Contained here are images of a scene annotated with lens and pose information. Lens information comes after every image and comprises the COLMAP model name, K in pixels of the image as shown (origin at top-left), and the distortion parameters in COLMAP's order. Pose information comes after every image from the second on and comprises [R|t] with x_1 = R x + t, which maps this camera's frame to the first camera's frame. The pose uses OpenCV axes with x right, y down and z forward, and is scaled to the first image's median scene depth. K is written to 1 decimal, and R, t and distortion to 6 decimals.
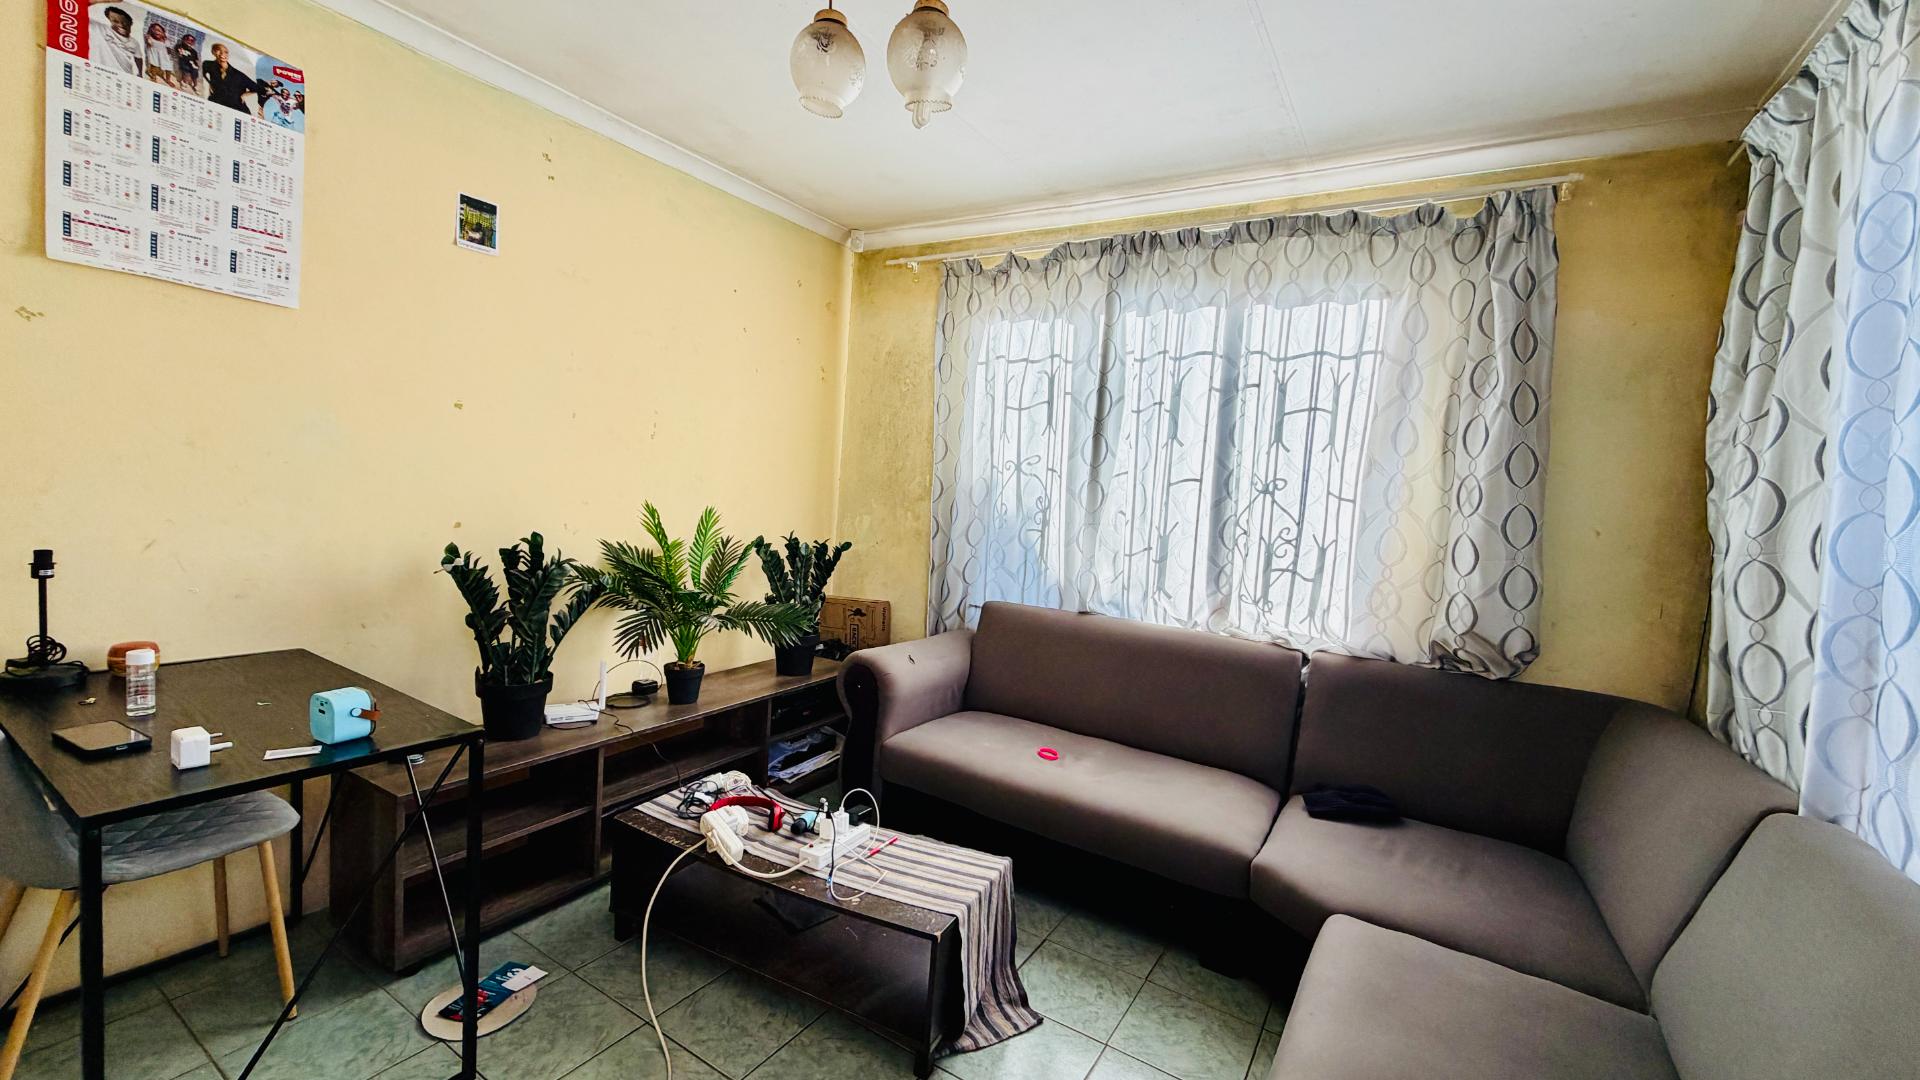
lens RADIAL K [[765.3, 0, 960.0], [0, 765.3, 540.0], [0, 0, 1]] dist [0.000590, 0.000008]
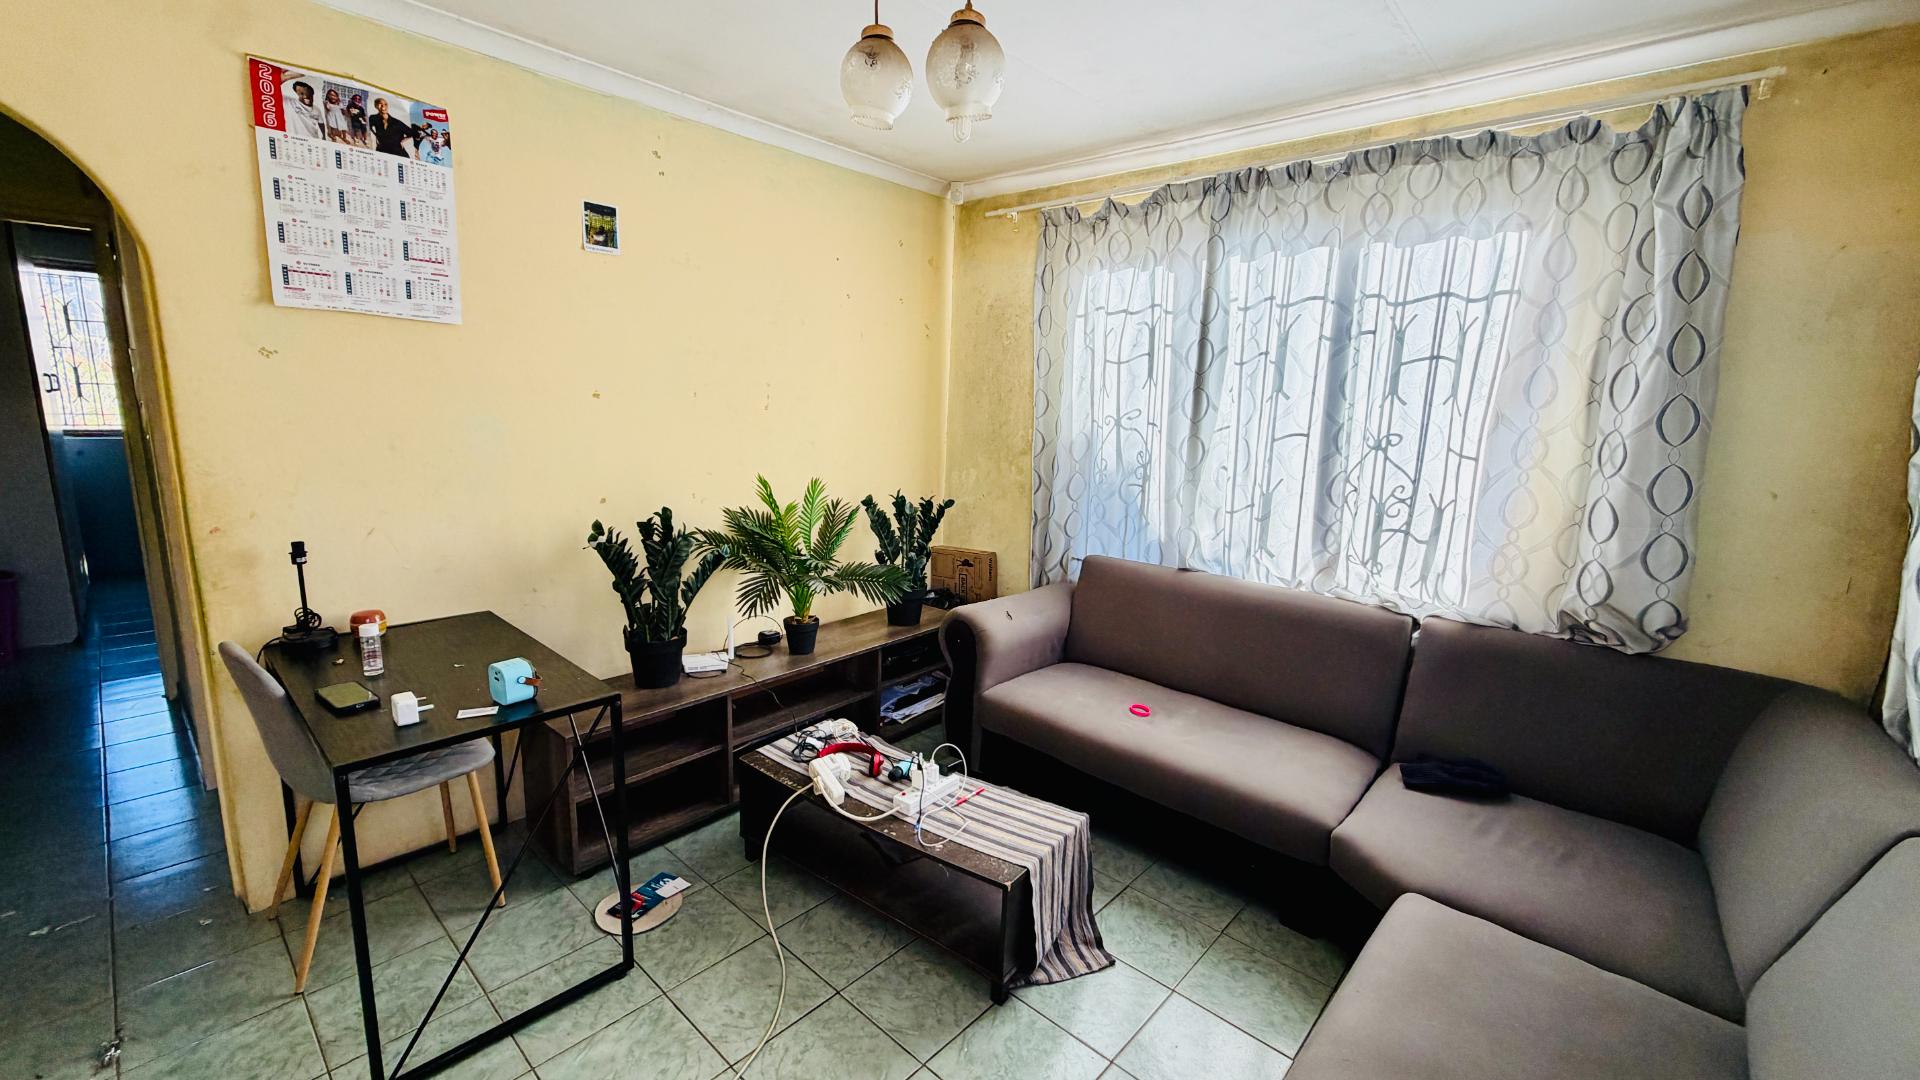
lens RADIAL K [[765.3, 0, 960.0], [0, 765.3, 540.0], [0, 0, 1]] dist [0.000590, 0.000008]
pose [[0.983773, -0.002454, -0.179399, 0.074523], [0.020569, 0.994856, 0.099186, -0.064958], [0.178233, -0.101267, 0.978764, -0.029946]]
